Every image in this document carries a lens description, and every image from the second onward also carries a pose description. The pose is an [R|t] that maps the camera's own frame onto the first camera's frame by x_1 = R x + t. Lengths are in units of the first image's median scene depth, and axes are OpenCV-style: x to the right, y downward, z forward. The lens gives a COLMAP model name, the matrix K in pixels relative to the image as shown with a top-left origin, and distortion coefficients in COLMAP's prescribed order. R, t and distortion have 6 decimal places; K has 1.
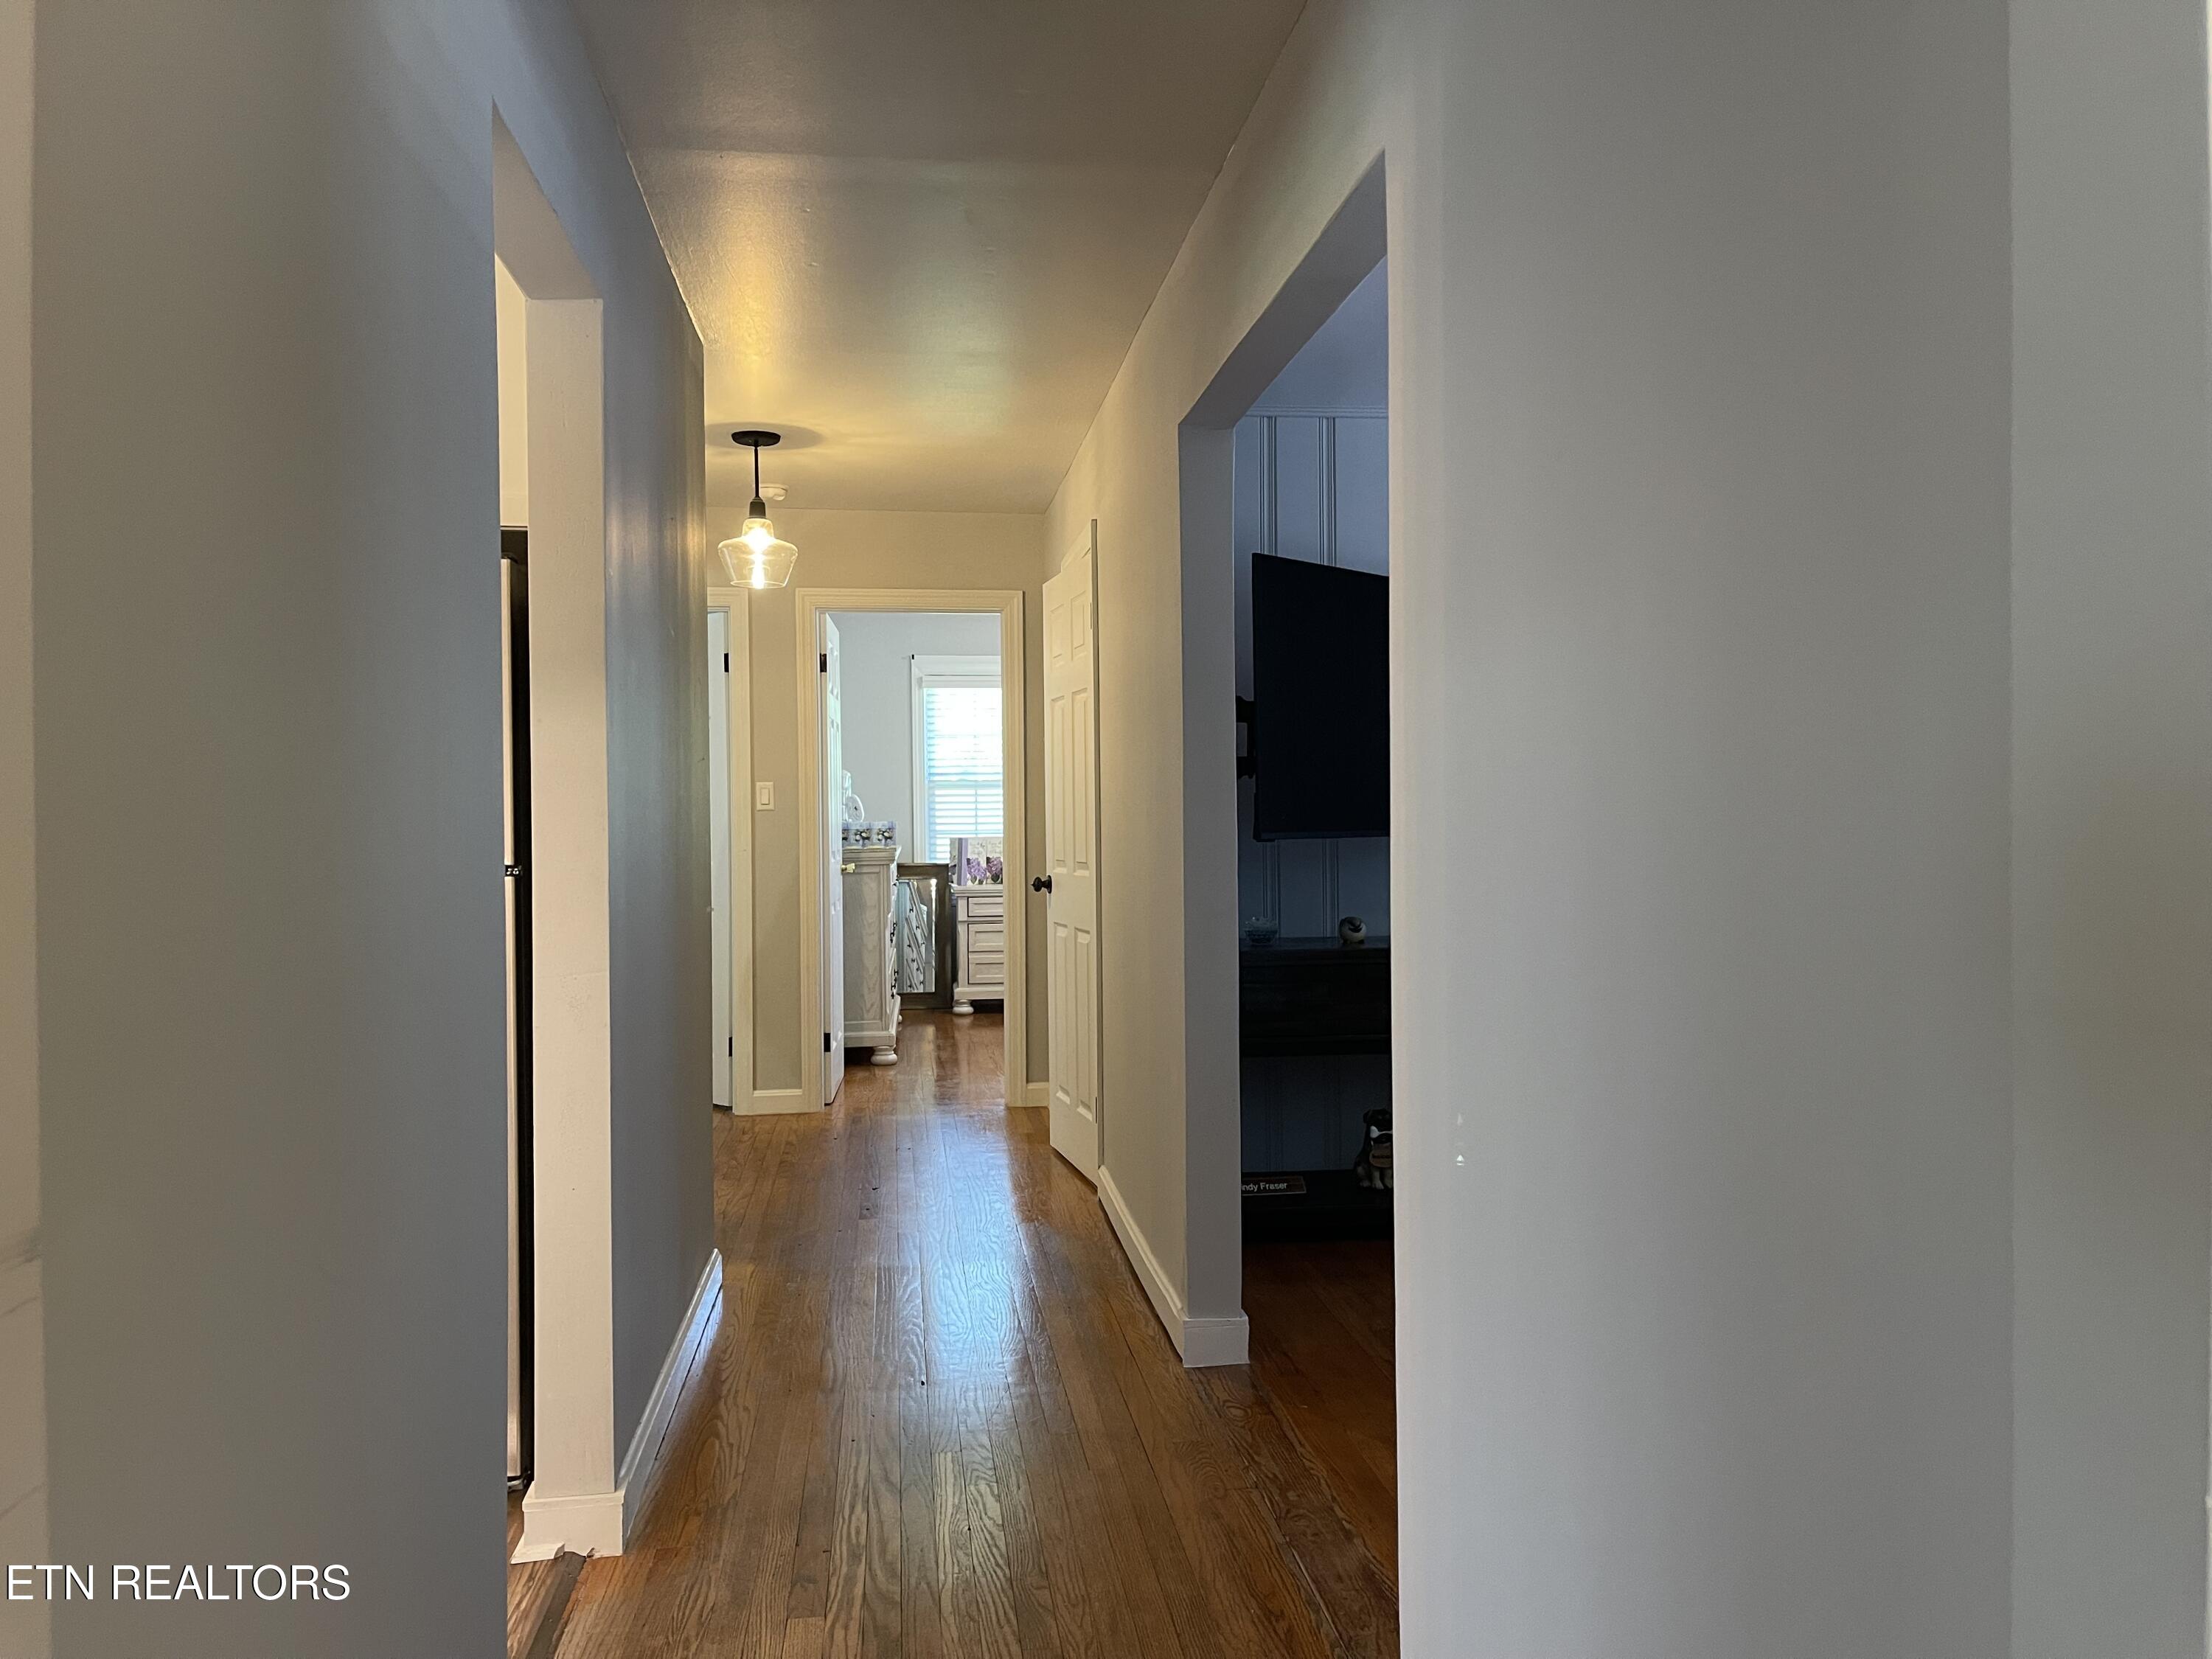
lens RADIAL K [[1710.5, 0, 1106.0], [0, 1710.5, 829.5], [0, 0, 1]] dist [0.037438, -0.000062]
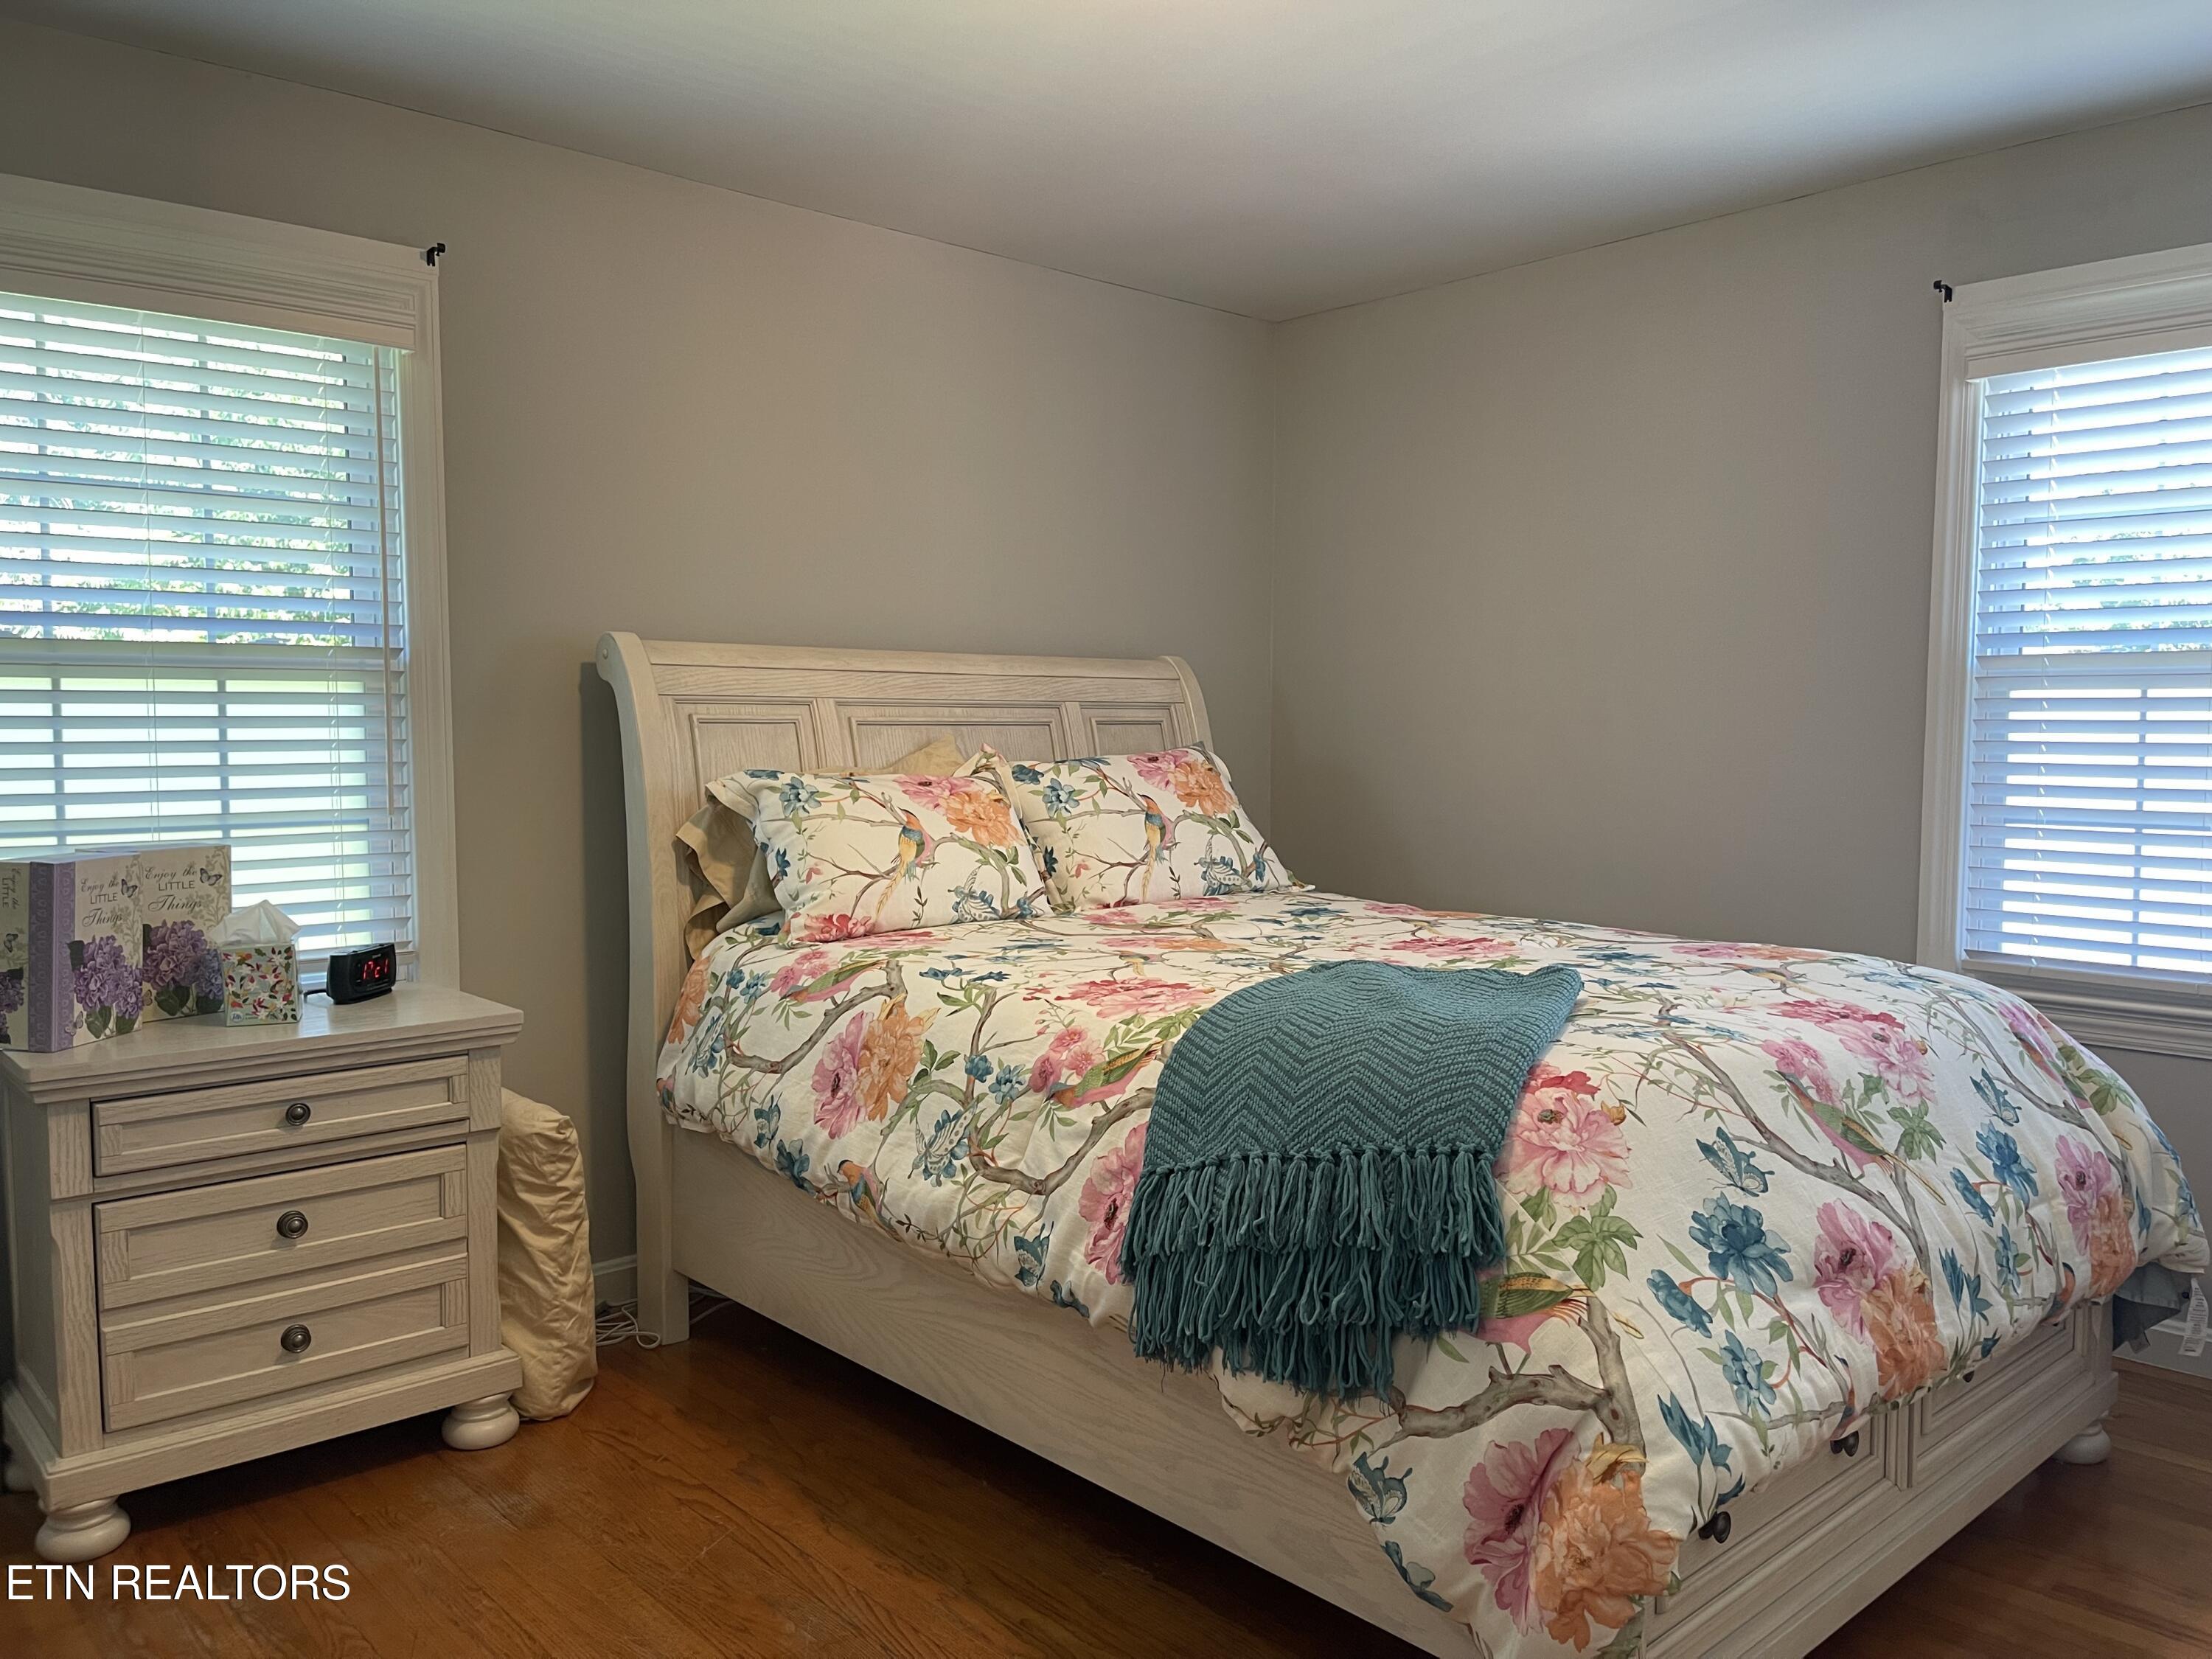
lens RADIAL K [[1710.5, 0, 1106.0], [0, 1710.5, 829.5], [0, 0, 1]] dist [0.037438, -0.000062]
pose [[0.822365, -0.031923, 0.568064, -0.100607], [-0.002679, 0.998196, 0.059973, -0.016201], [-0.568954, -0.050841, 0.820796, 0.698498]]
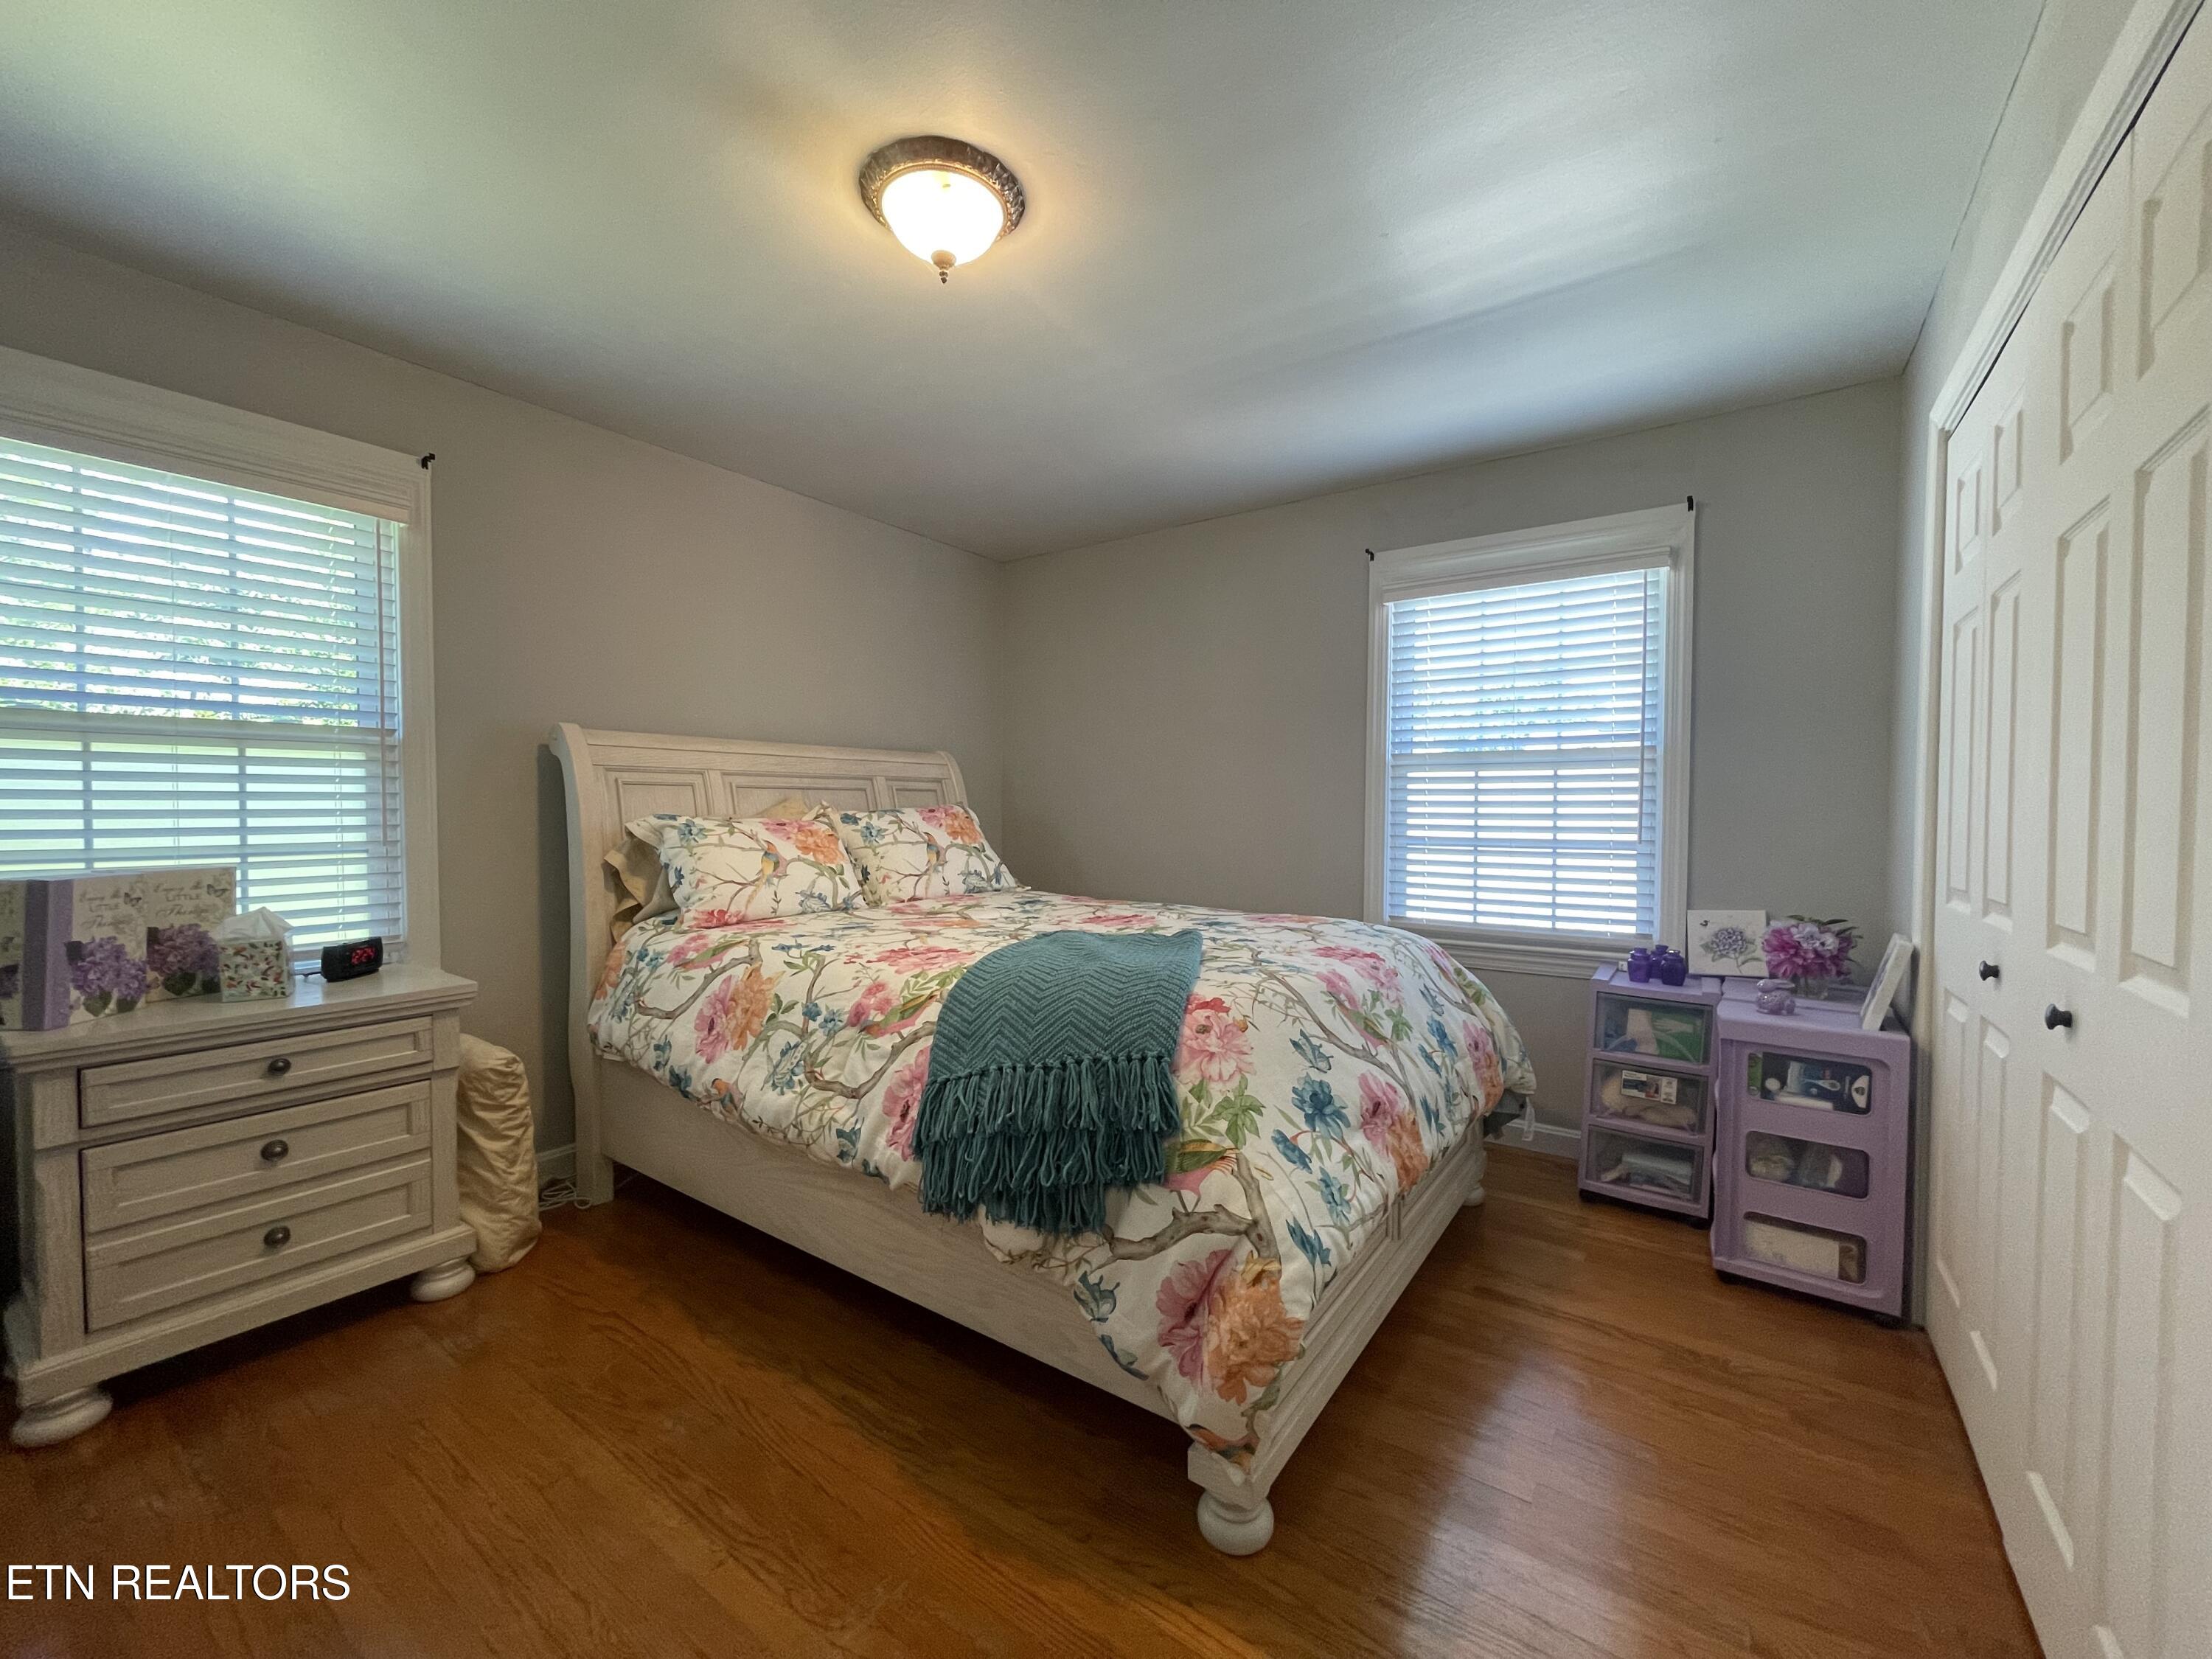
lens RADIAL K [[912.9, 0, 1106.0], [0, 912.9, 829.5], [0, 0, 1]] dist [0.000536, -0.000342]
pose [[0.678212, -0.012342, 0.734762, -0.074482], [-0.004964, 0.999759, 0.021375, -0.009502], [-0.734849, -0.018144, 0.677988, 0.735931]]
